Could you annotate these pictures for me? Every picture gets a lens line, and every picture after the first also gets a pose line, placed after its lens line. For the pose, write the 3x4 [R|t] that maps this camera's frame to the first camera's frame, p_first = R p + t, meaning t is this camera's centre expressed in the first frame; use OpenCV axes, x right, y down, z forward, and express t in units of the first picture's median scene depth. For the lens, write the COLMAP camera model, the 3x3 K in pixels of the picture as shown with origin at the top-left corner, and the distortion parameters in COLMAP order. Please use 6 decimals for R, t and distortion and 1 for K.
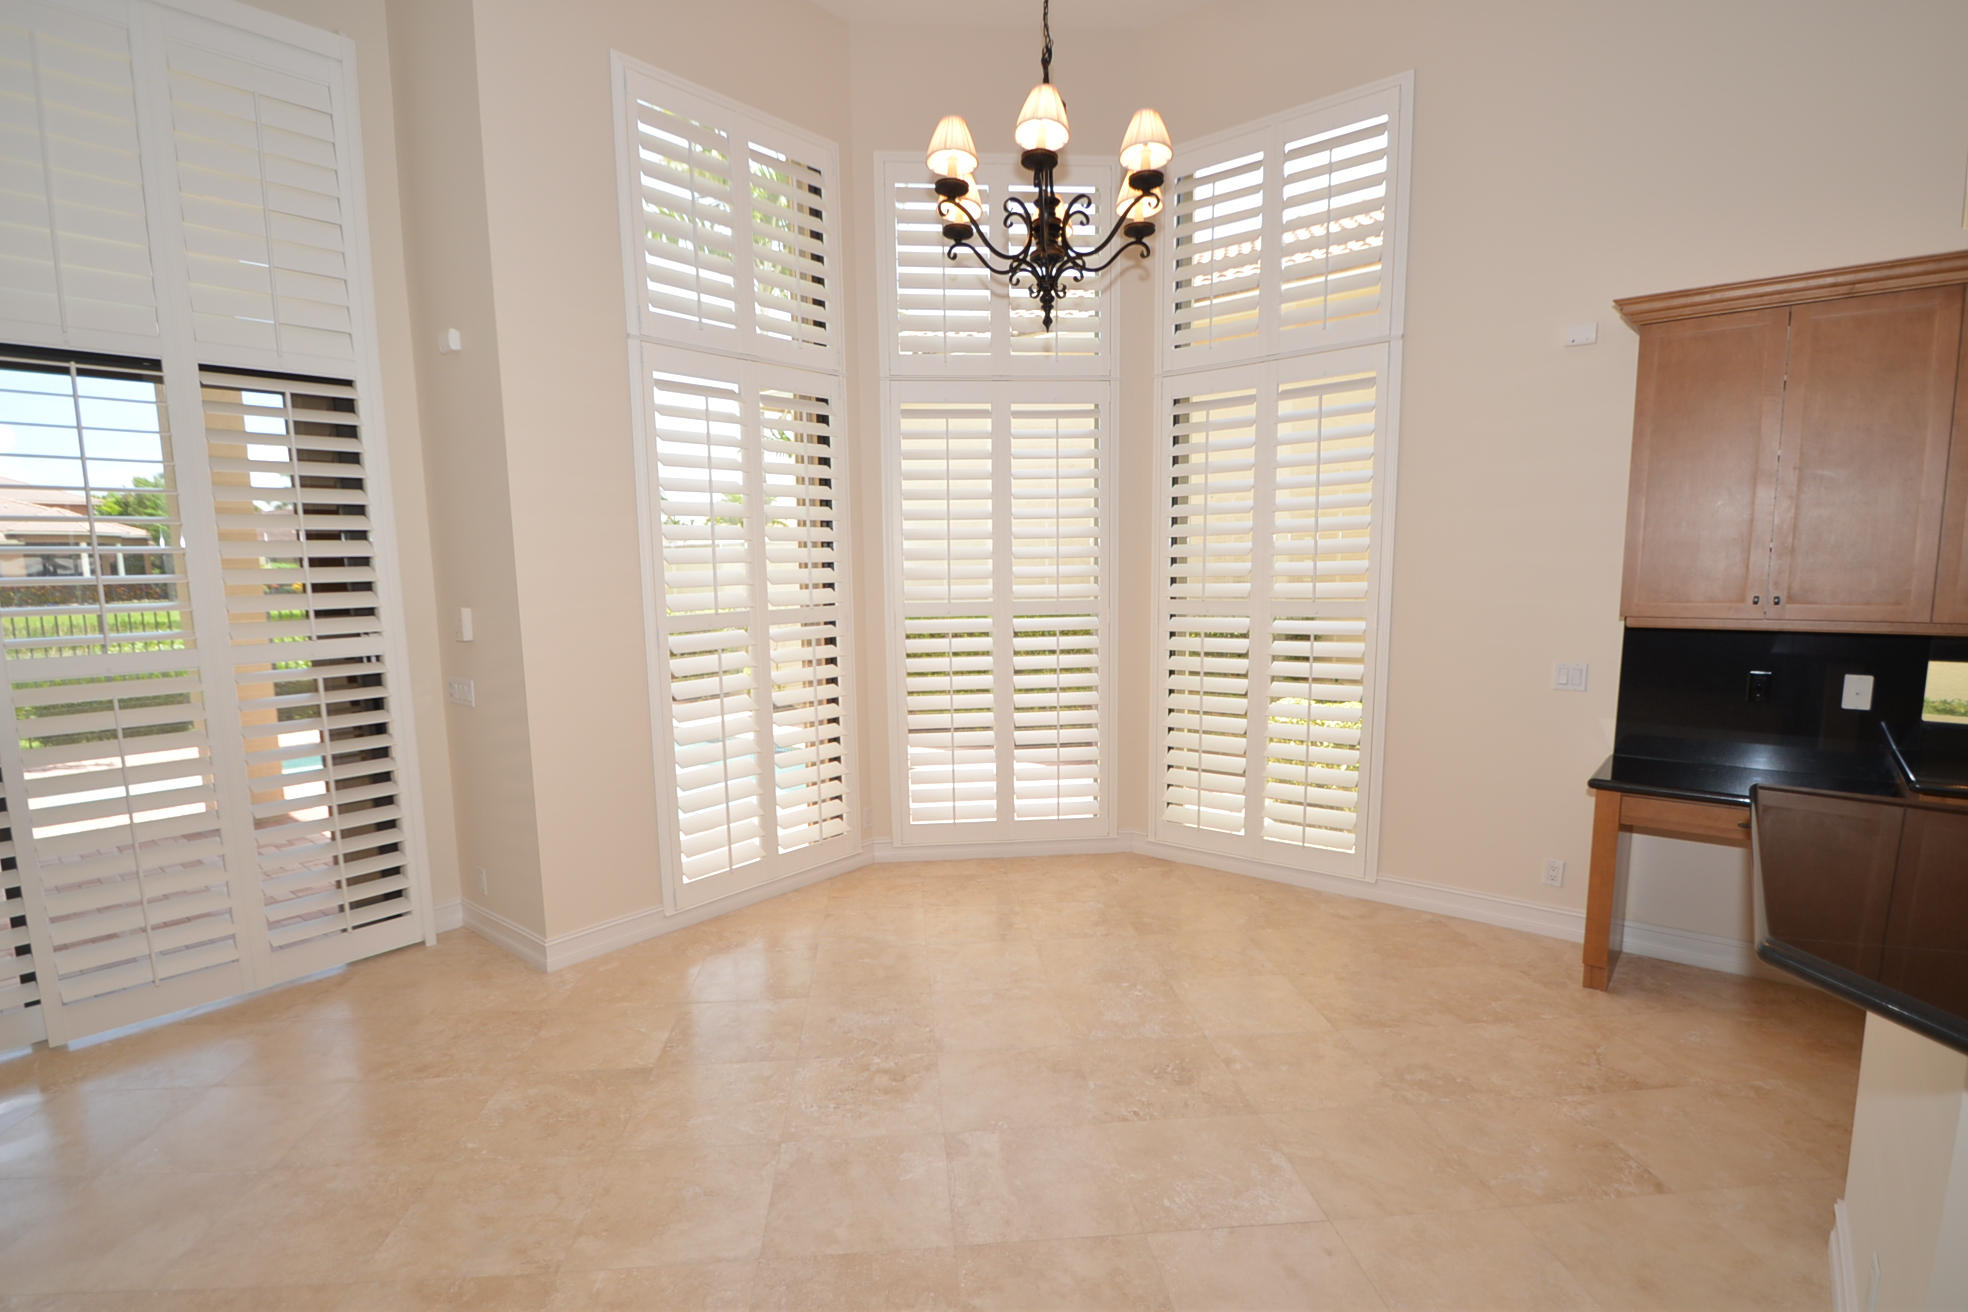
lens RADIAL K [[924.9, 0, 953.7], [0, 924.9, 684.7], [0, 0, 1]] dist [0.008063, -0.014477]
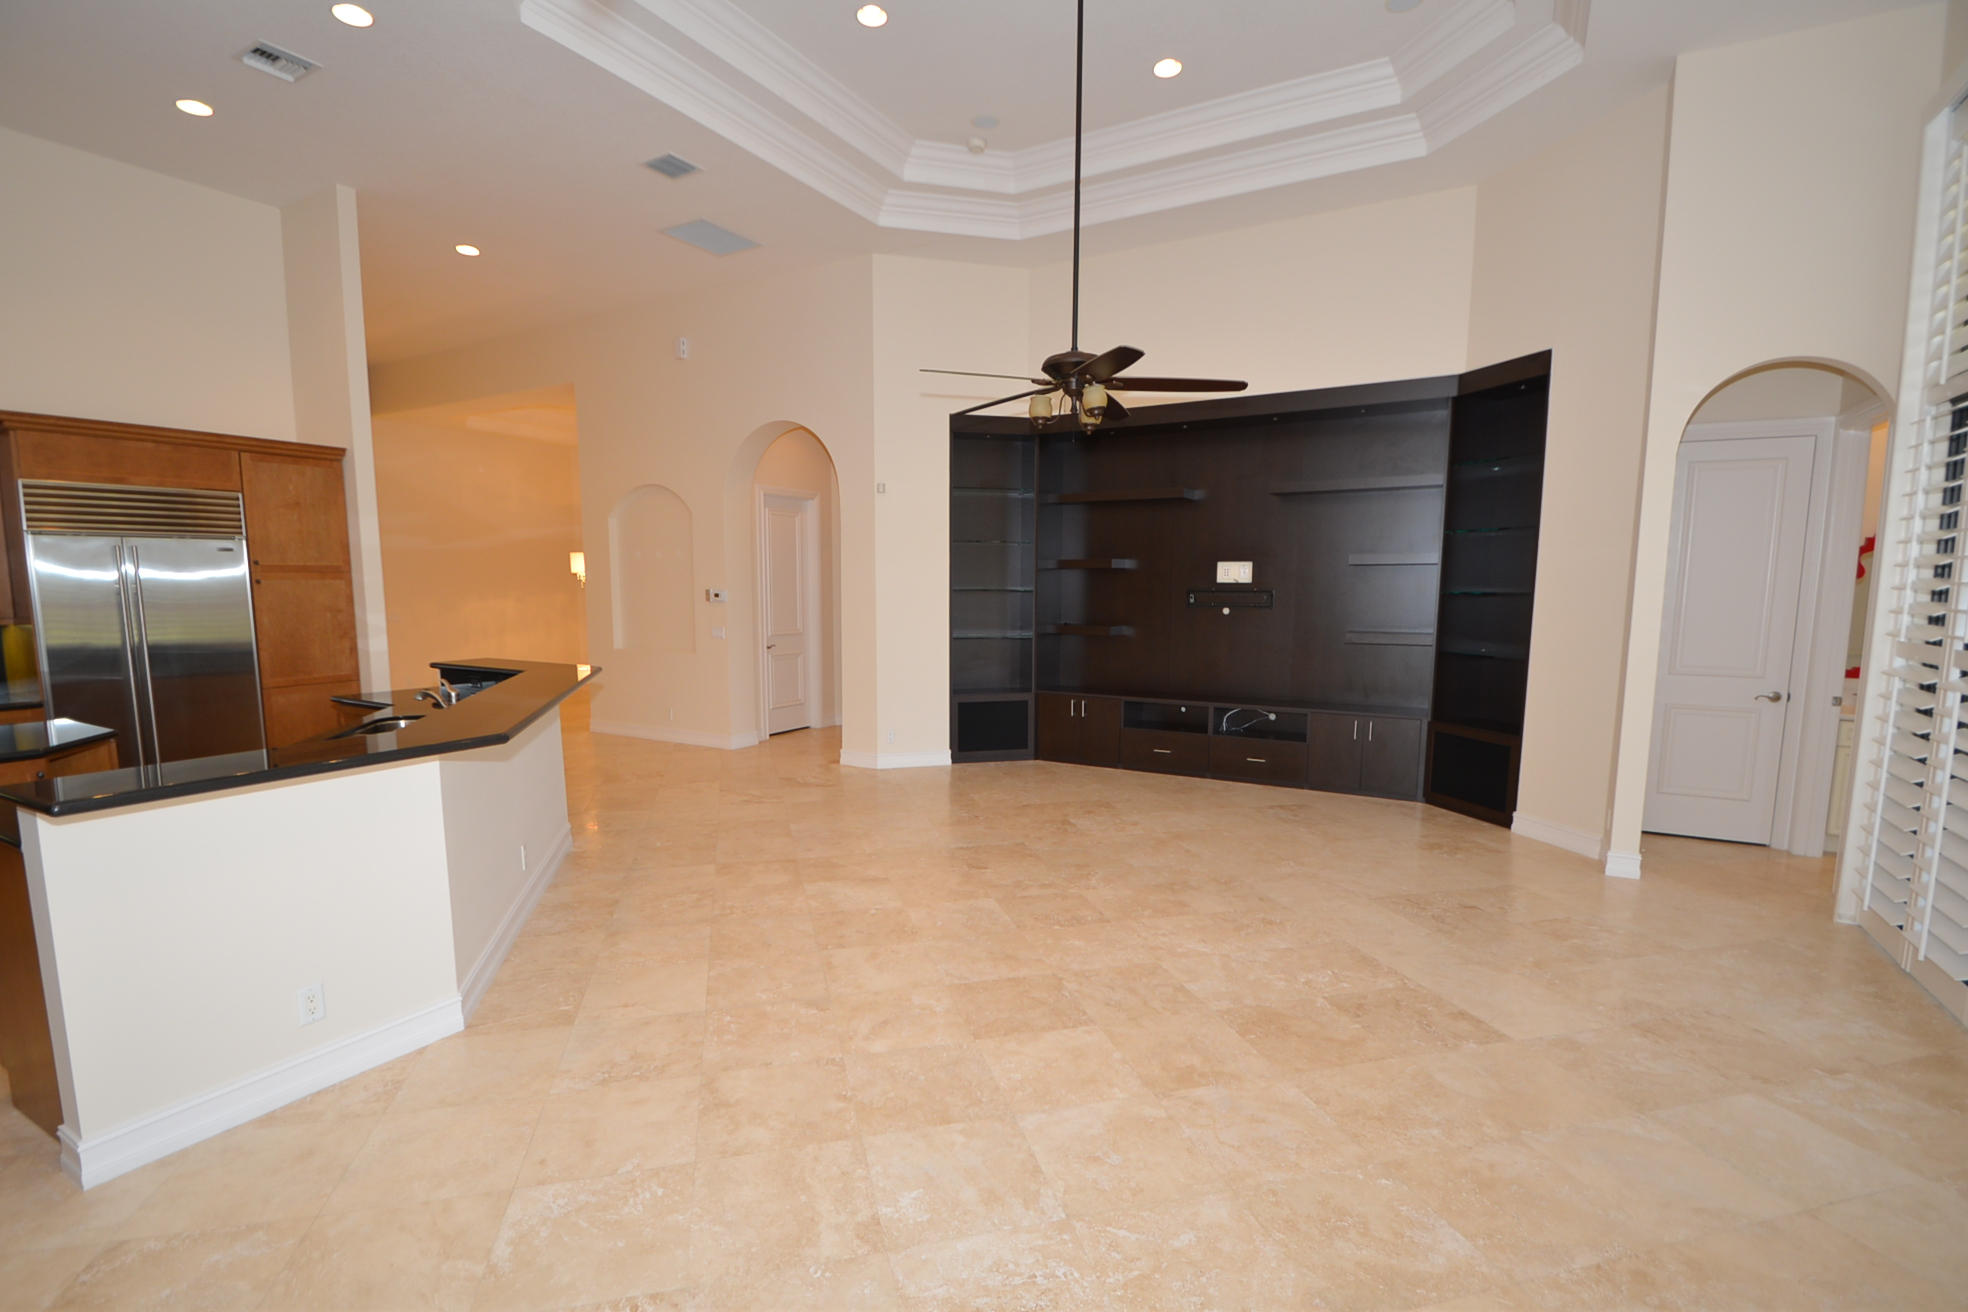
lens RADIAL K [[924.9, 0, 990.2], [0, 924.9, 701.1], [0, 0, 1]] dist [0.008063, -0.014477]
pose [[-0.980581, 0.038751, -0.192246, 0.025601], [-0.012075, 0.966493, 0.256410, -0.143407], [0.195741, 0.253752, -0.947257, 1.115693]]
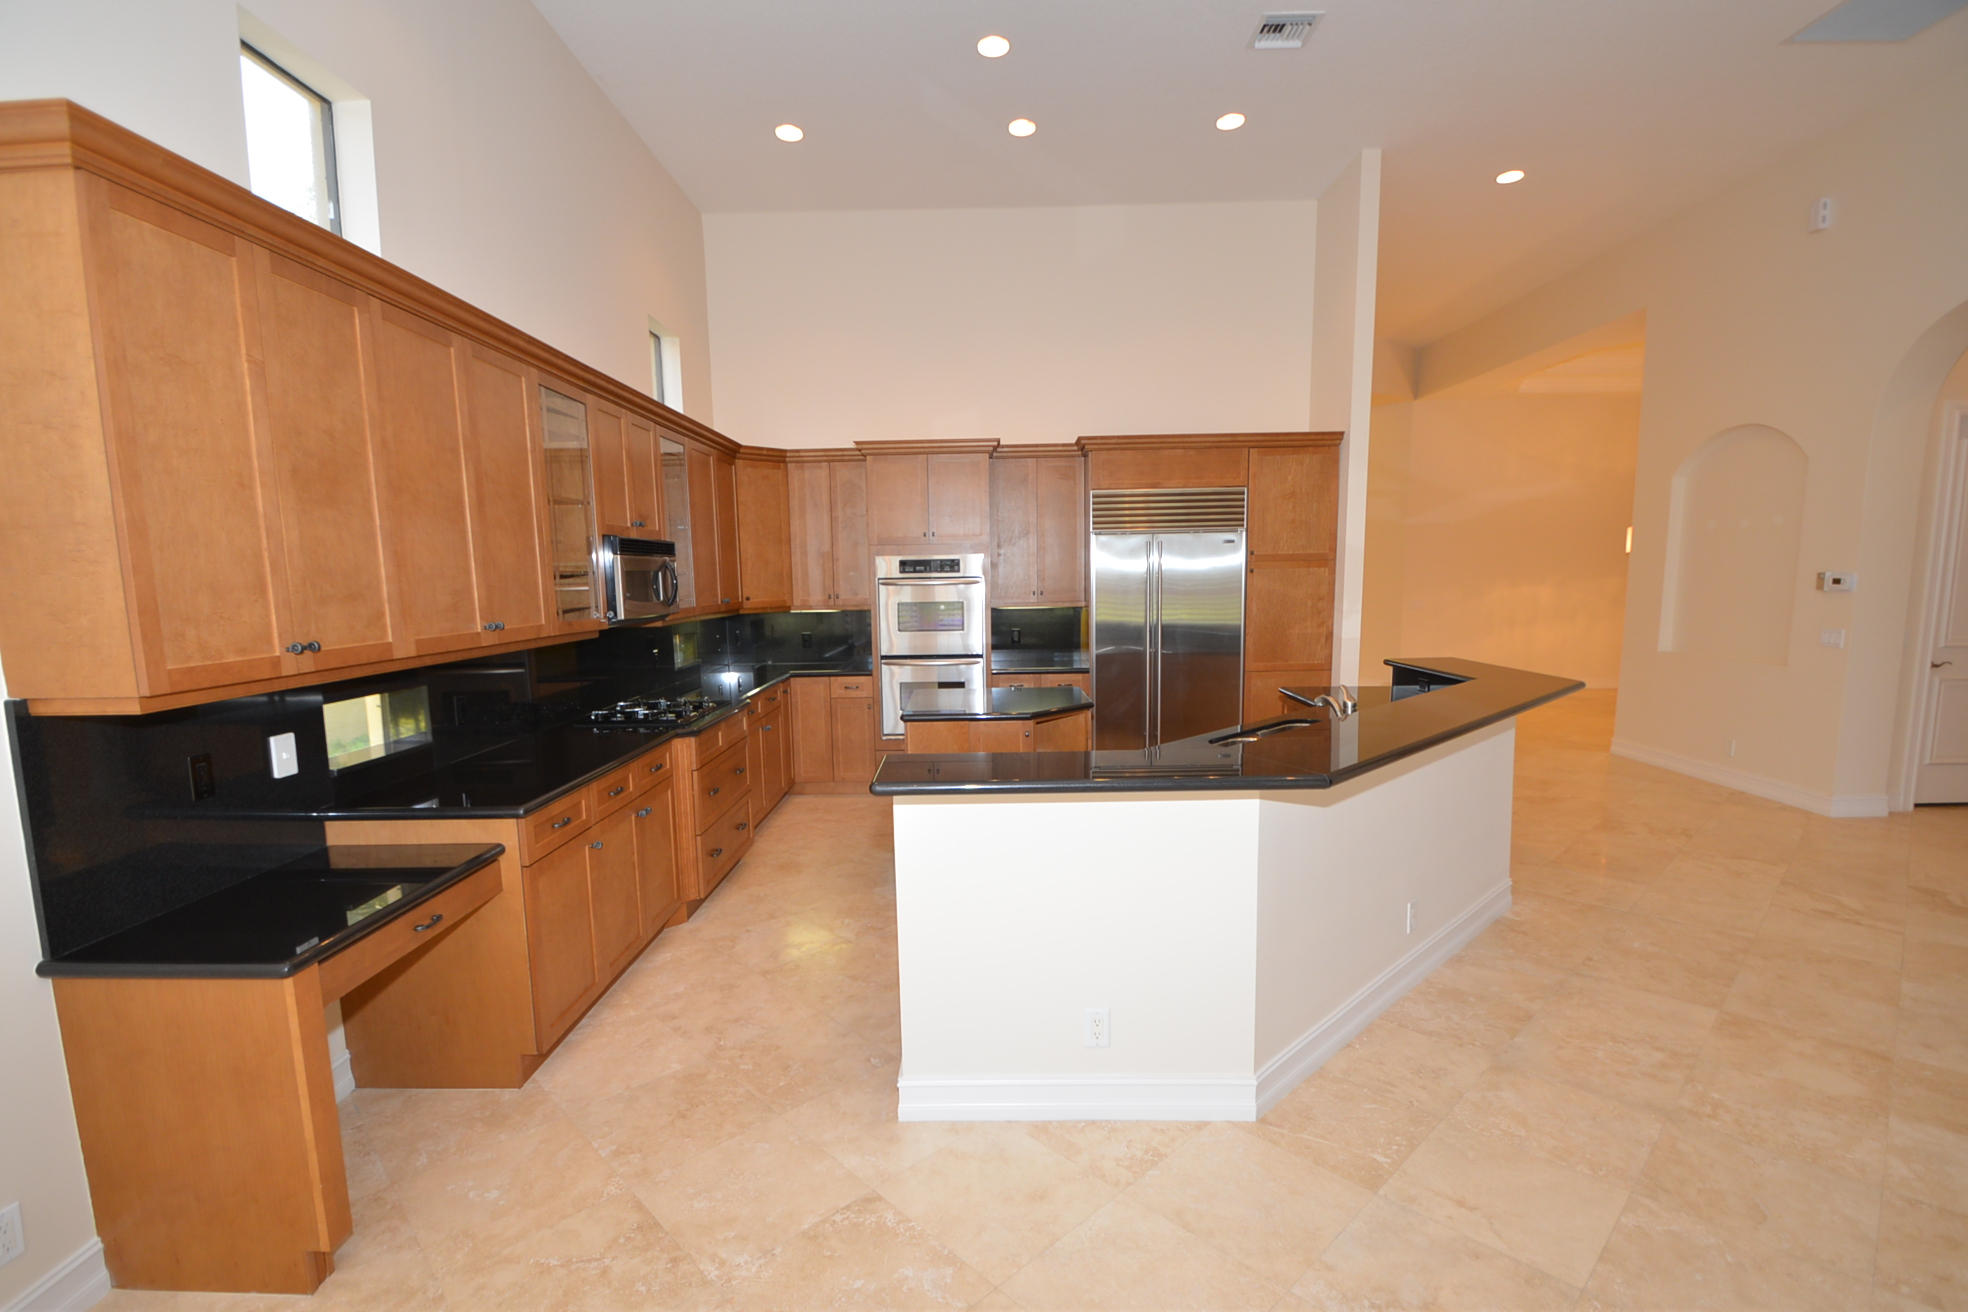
lens RADIAL K [[924.9, 0, 944.3], [0, 924.9, 692.3], [0, 0, 1]] dist [0.008063, -0.014477]
pose [[-0.627820, -0.071997, 0.775022, -0.017482], [0.128183, 0.972554, 0.194184, -0.105079], [-0.767732, 0.221257, -0.601360, 0.826249]]
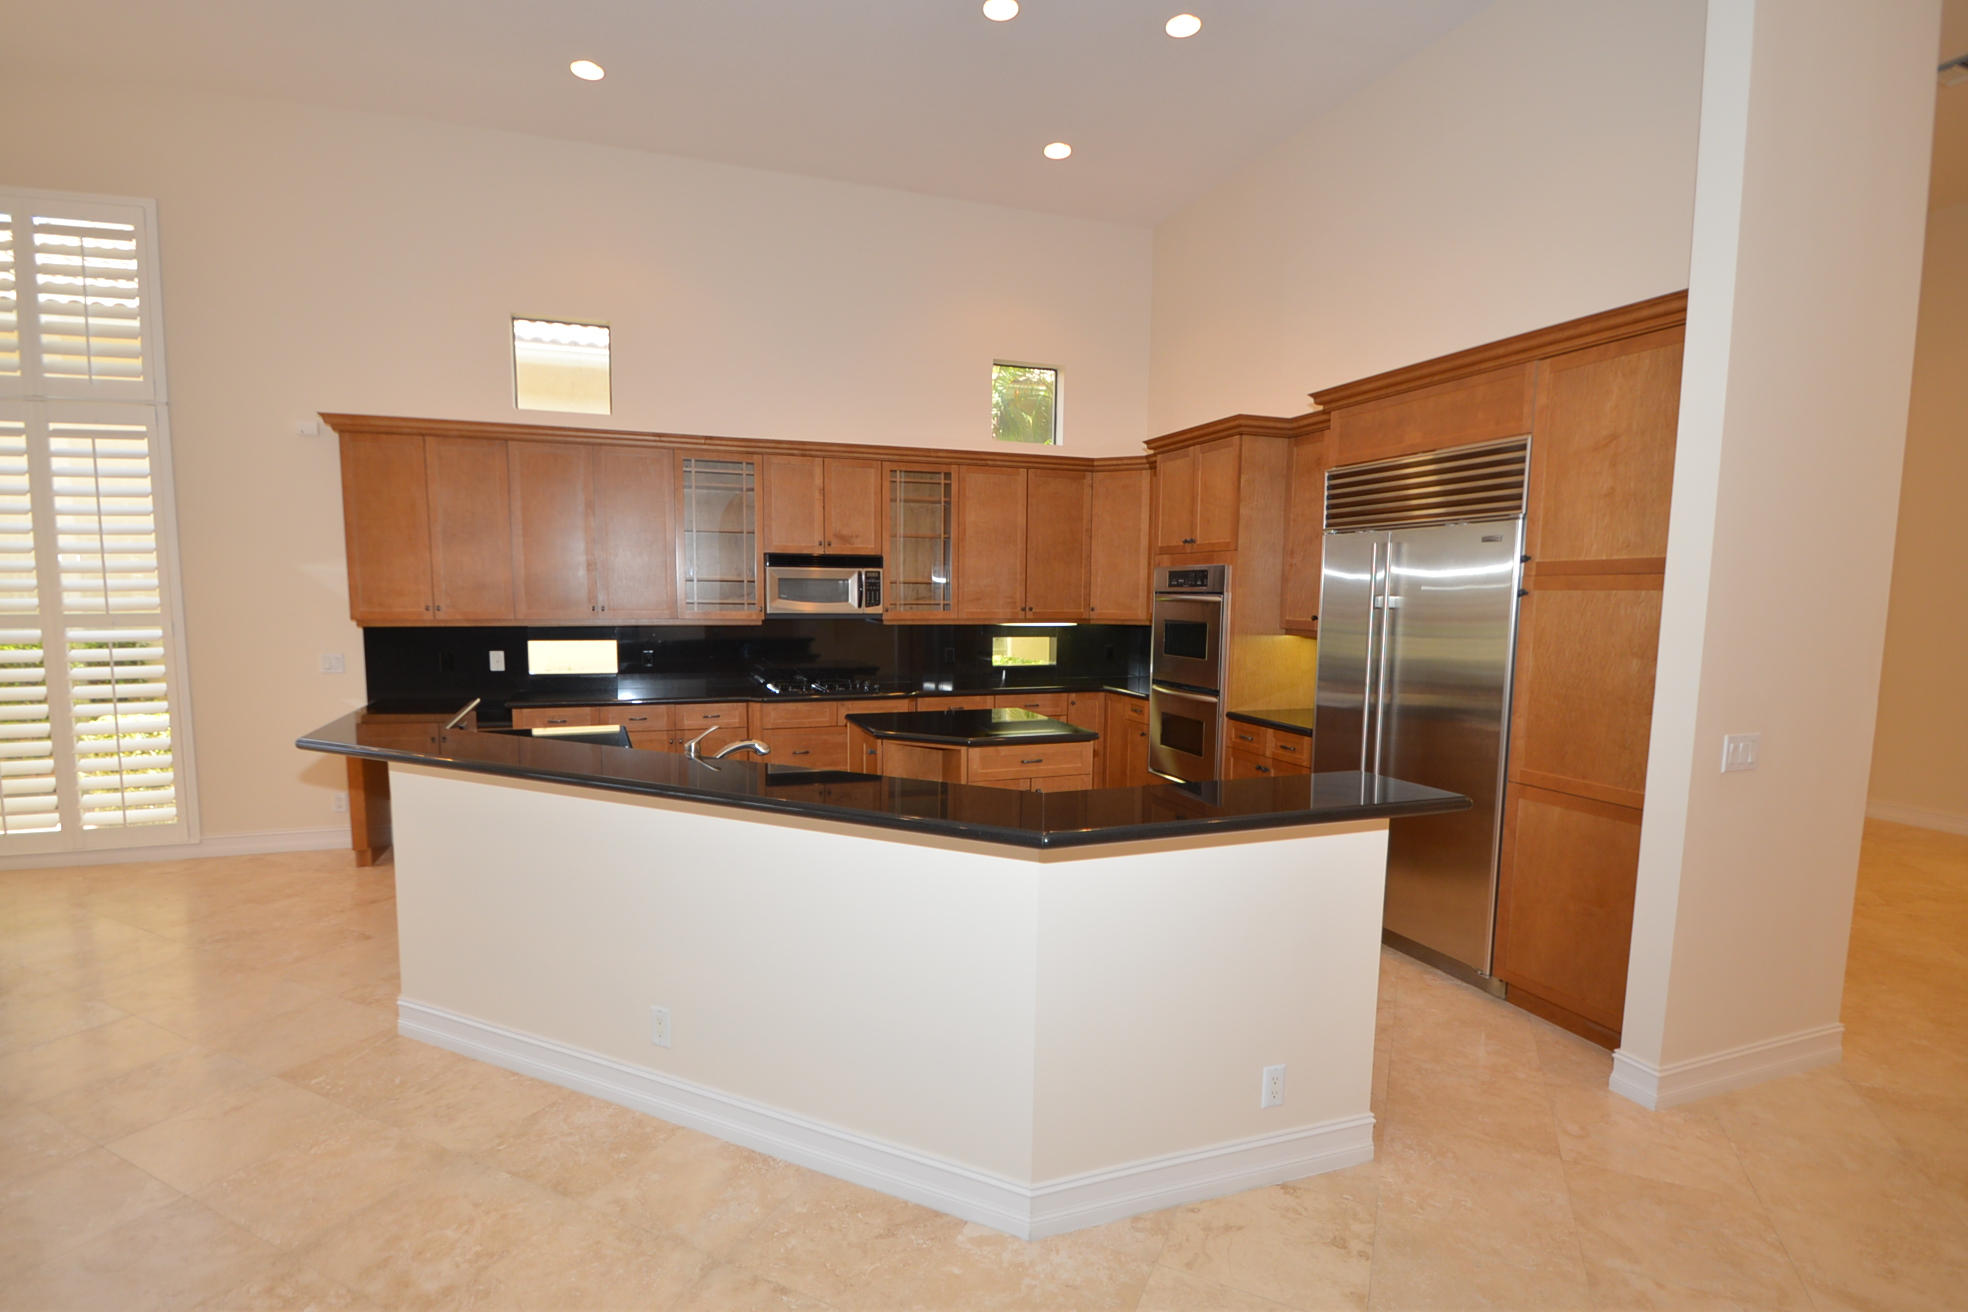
lens RADIAL K [[924.9, 0, 934.1], [0, 924.9, 690.9], [0, 0, 1]] dist [0.008063, -0.014477]
pose [[0.504098, -0.074422, 0.860434, -0.100499], [0.095572, 0.994968, 0.030066, 0.075368], [-0.858342, 0.067078, 0.508674, -0.506269]]
